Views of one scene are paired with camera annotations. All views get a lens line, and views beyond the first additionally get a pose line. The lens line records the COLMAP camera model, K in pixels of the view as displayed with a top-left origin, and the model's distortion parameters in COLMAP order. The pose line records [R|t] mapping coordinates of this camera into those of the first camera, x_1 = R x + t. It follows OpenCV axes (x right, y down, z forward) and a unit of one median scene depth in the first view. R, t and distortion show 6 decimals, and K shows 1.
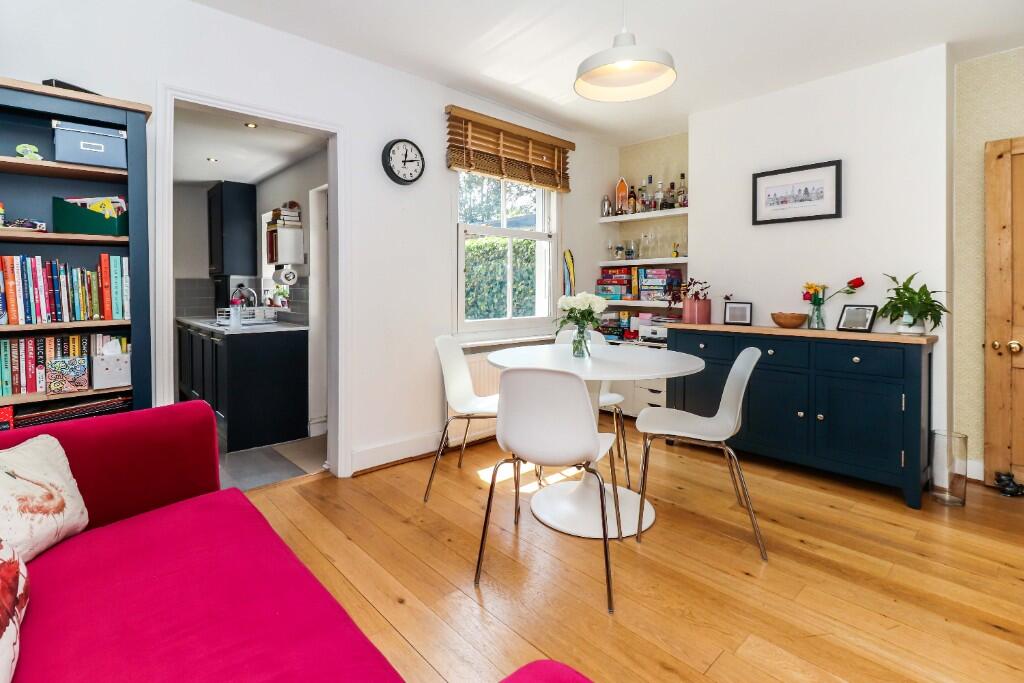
lens RADIAL K [[484.7, 0, 508.3], [0, 484.7, 289.0], [0, 0, 1]] dist [0.002513, -0.000049]
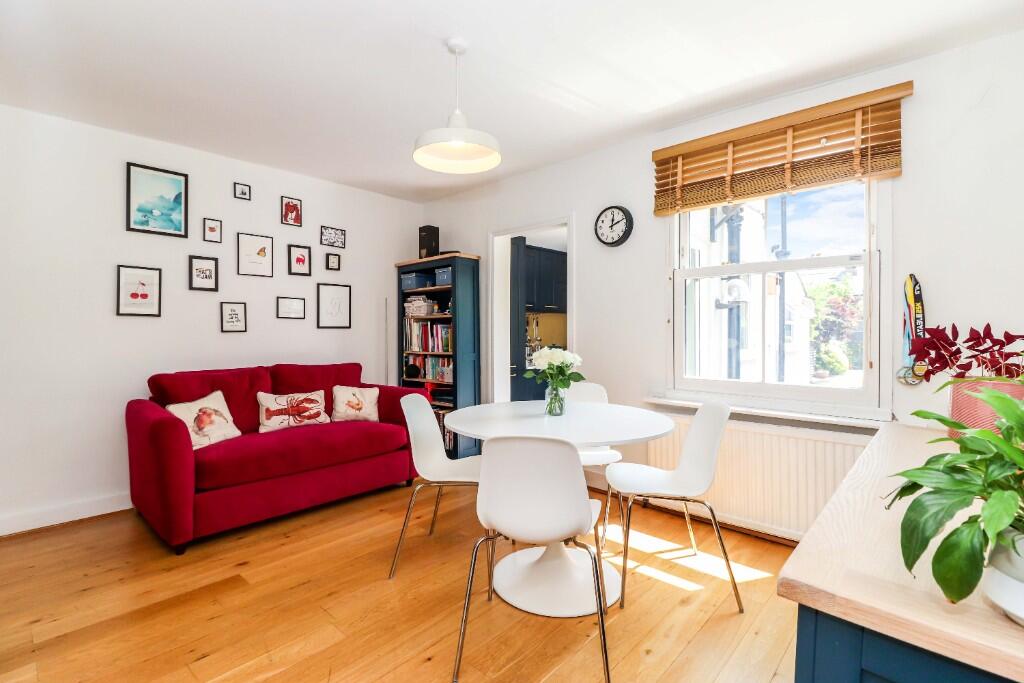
lens RADIAL K [[475.0, 0, 498.0], [0, 475.0, 344.8], [0, 0, 1]] dist [0.001101, -0.000554]
pose [[0.074159, 0.024754, -0.996939, 0.790715], [-0.006299, 0.999684, 0.024353, -0.015009], [0.997227, 0.004474, 0.074291, 0.608302]]
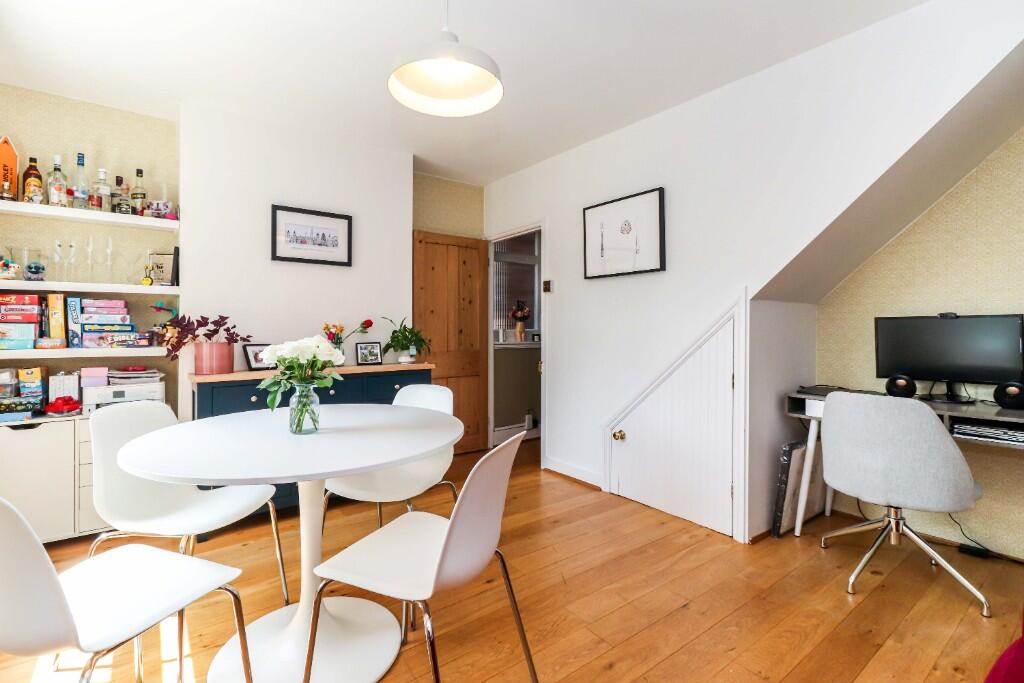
lens RADIAL K [[474.0, 0, 494.6], [0, 474.0, 319.9], [0, 0, 1]] dist [0.010927, -0.000781]
pose [[0.109870, 0.017866, 0.993785, -0.351541], [0.002503, 0.999830, -0.018251, -0.000436], [-0.993943, 0.004492, 0.109807, 0.494586]]
